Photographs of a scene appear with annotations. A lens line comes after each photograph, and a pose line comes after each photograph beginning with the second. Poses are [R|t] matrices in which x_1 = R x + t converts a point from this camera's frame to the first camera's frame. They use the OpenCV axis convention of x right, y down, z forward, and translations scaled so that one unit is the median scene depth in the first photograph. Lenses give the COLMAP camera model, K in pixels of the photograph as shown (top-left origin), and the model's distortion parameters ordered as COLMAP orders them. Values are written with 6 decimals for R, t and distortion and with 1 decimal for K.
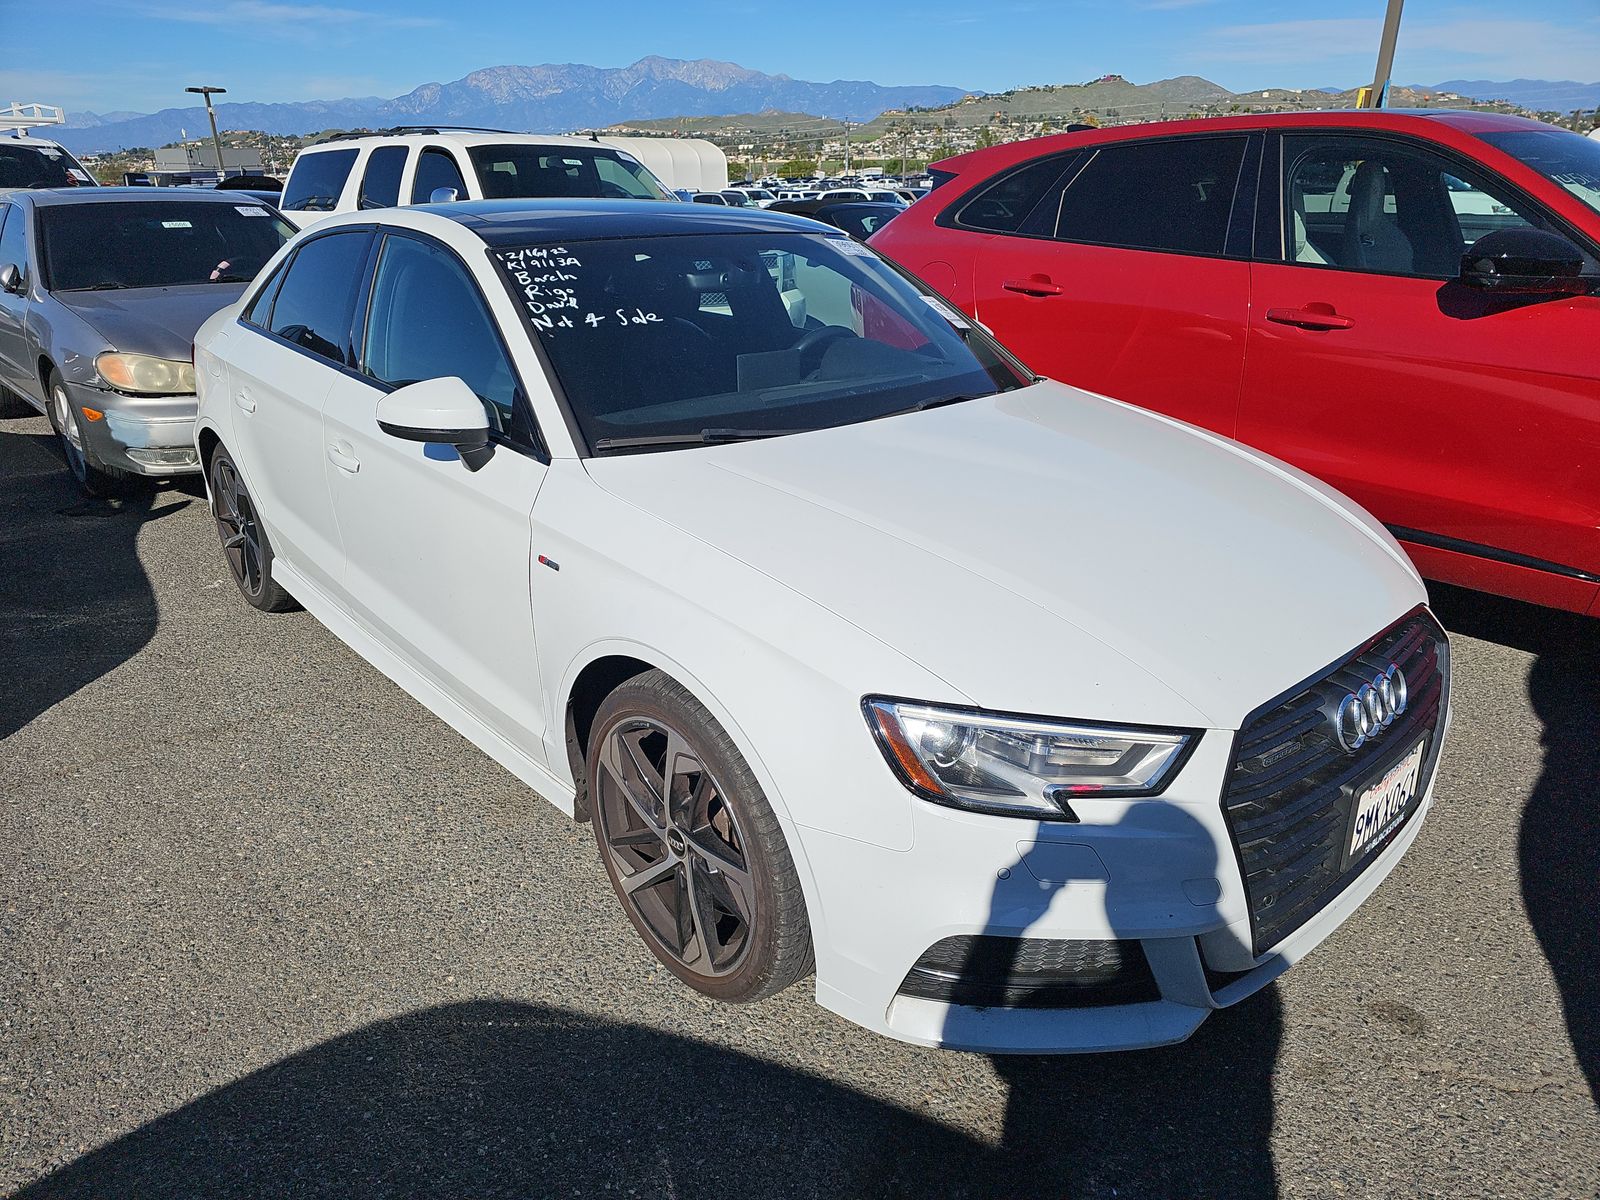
lens RADIAL K [[1082.6, 0, 800.0], [0, 1082.6, 600.0], [0, 0, 1]] dist [0.060856, -0.059020]
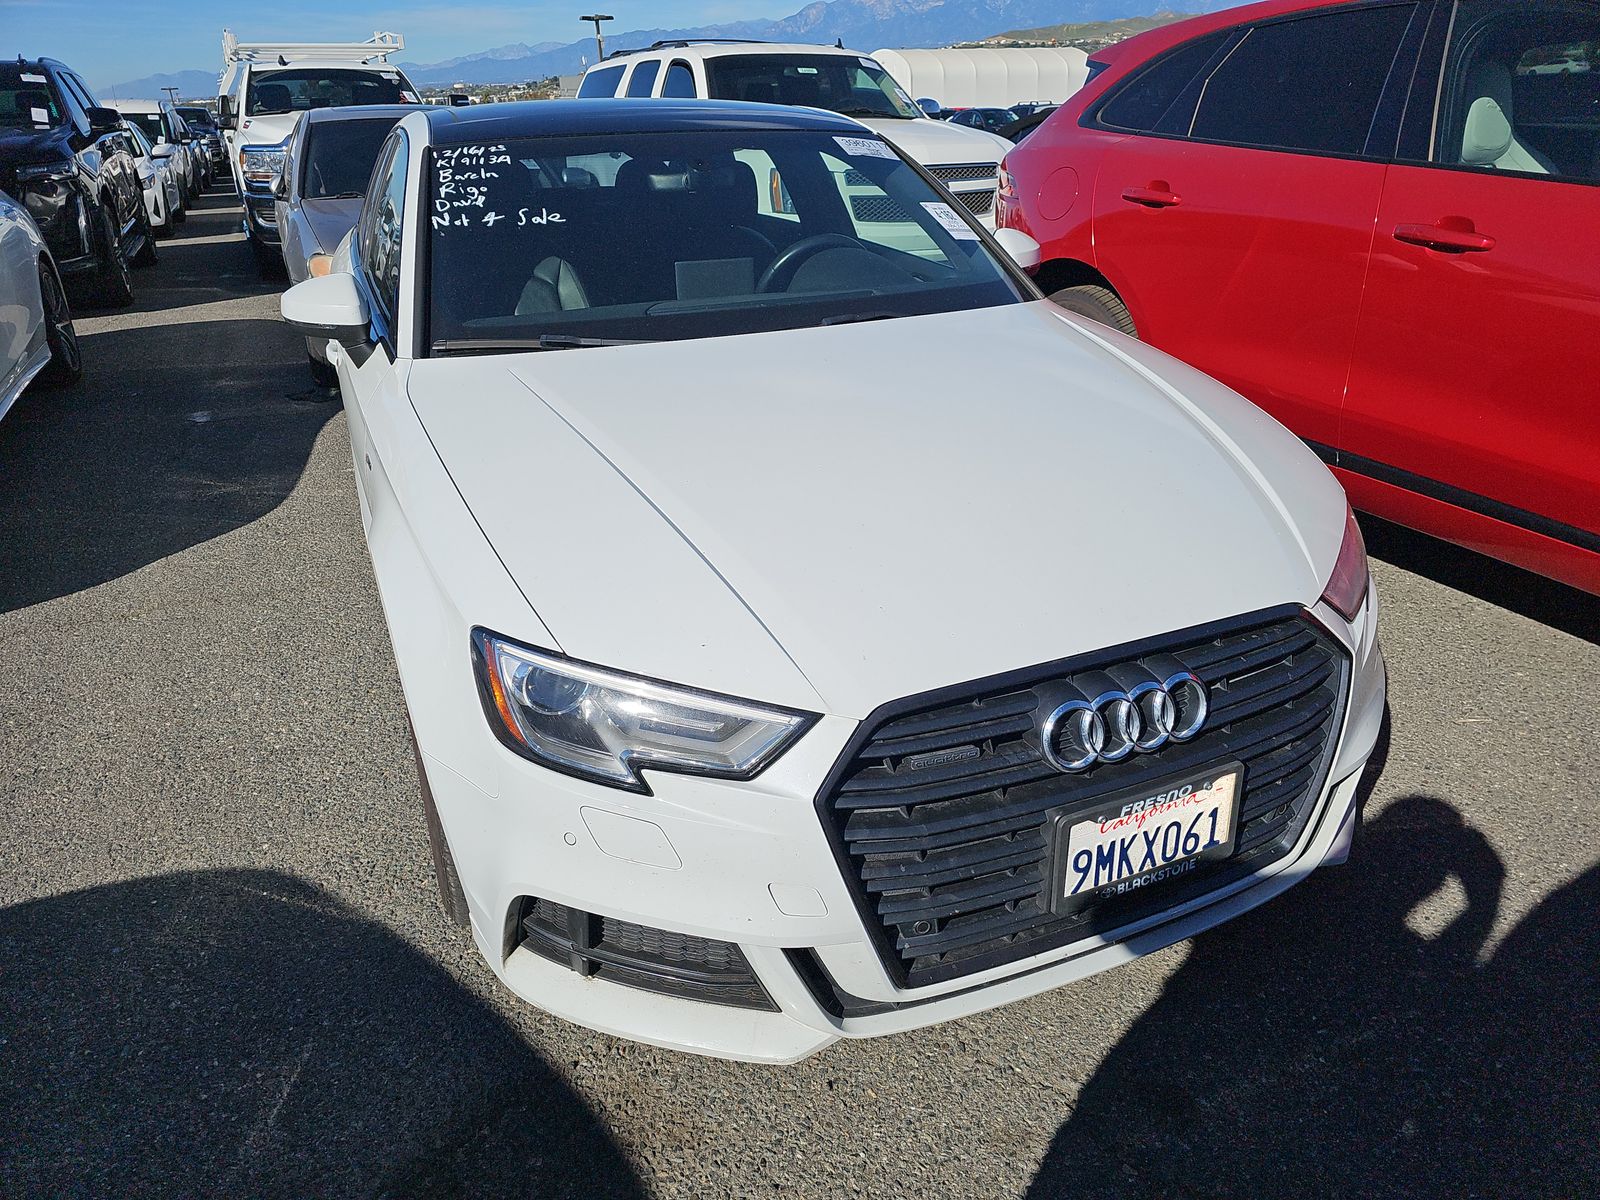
lens RADIAL K [[1082.6, 0, 800.0], [0, 1082.6, 600.0], [0, 0, 1]] dist [0.060856, -0.059020]
pose [[0.946779, 0.116901, -0.299906, 0.359088], [-0.097442, 0.992093, 0.079093, -0.020308], [0.306781, -0.045660, 0.950684, 0.121811]]
